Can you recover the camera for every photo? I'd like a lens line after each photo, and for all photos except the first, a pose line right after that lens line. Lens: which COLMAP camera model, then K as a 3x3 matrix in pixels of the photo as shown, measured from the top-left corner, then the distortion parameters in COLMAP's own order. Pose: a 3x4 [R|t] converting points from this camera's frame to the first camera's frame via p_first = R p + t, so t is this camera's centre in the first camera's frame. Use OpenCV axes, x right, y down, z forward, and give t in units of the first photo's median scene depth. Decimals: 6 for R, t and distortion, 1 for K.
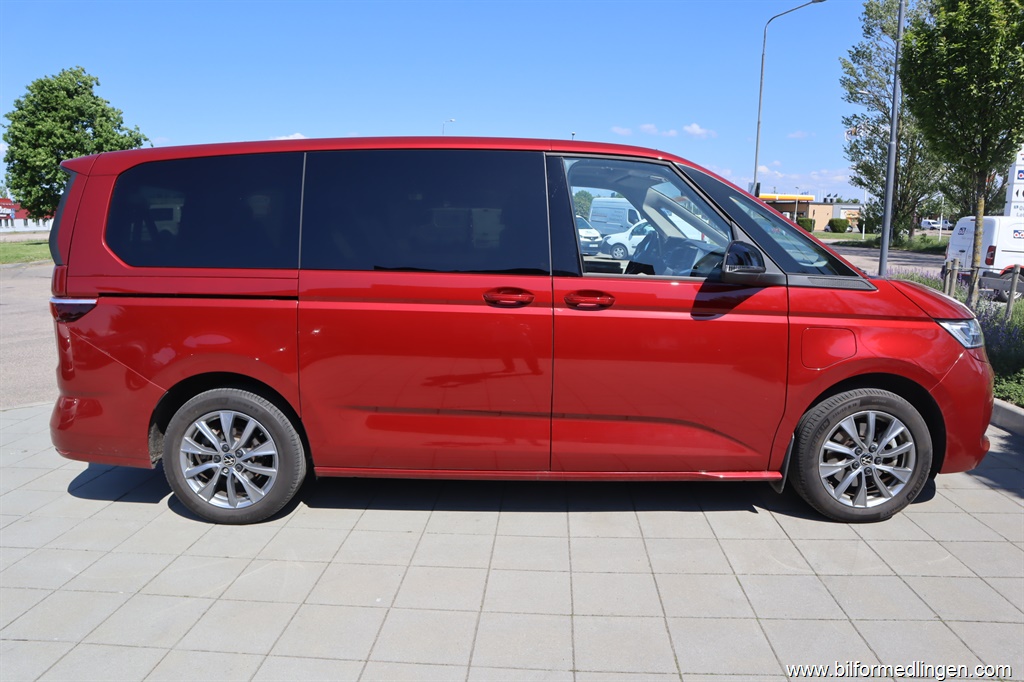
lens RADIAL K [[722.4, 0, 501.1], [0, 722.4, 347.1], [0, 0, 1]] dist [-0.125882, 0.080127]
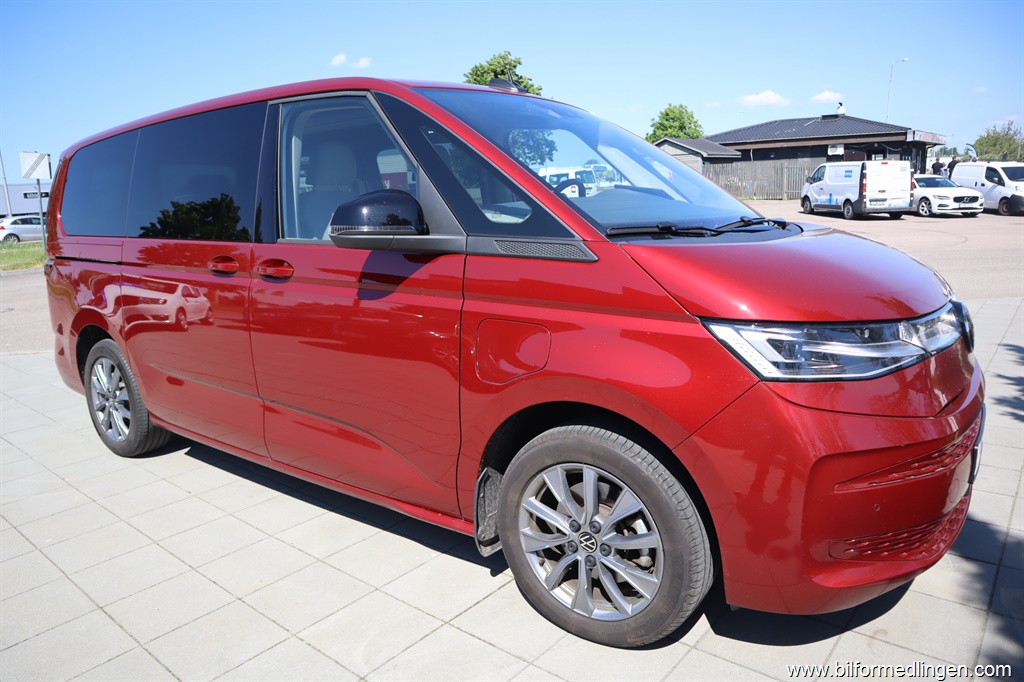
lens RADIAL K [[722.4, 0, 501.1], [0, 722.4, 347.1], [0, 0, 1]] dist [-0.125882, 0.080127]
pose [[0.793002, 0.089145, -0.602661, 0.130020], [-0.057785, 0.995783, 0.071259, -0.007553], [0.606472, -0.021684, 0.794809, 0.074041]]
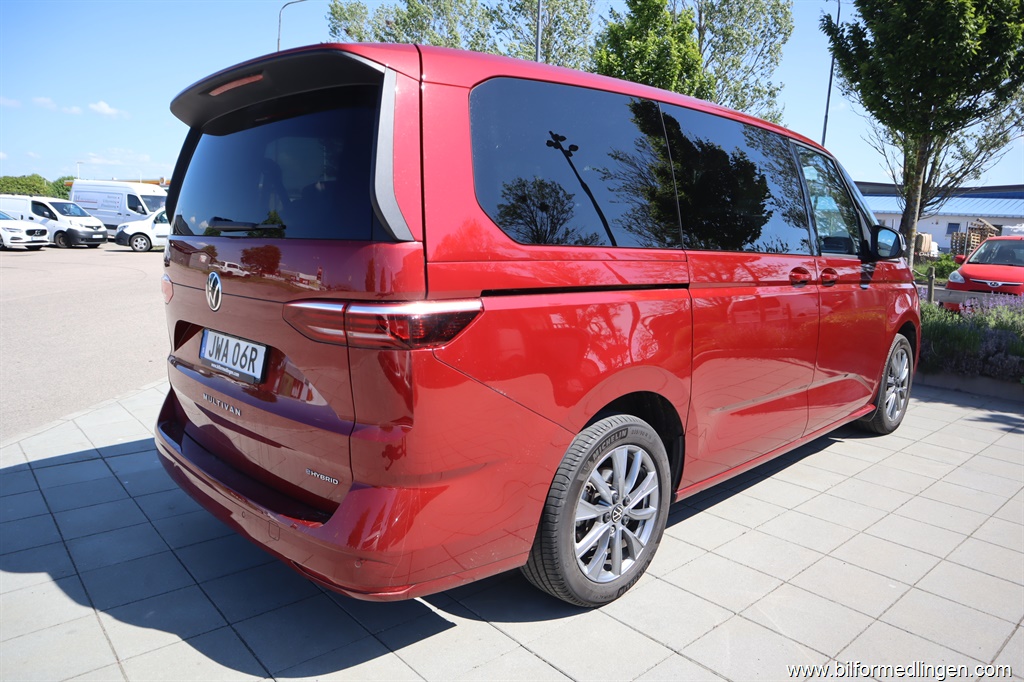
lens RADIAL K [[731.1, 0, 512.0], [0, 731.1, 316.2], [0, 0, 1]] dist [-0.063593, -0.000403]
pose [[0.705273, -0.081512, 0.704234, -0.150028], [0.103314, 0.994581, 0.011653, -0.009141], [-0.701367, 0.064539, 0.709873, 0.084435]]
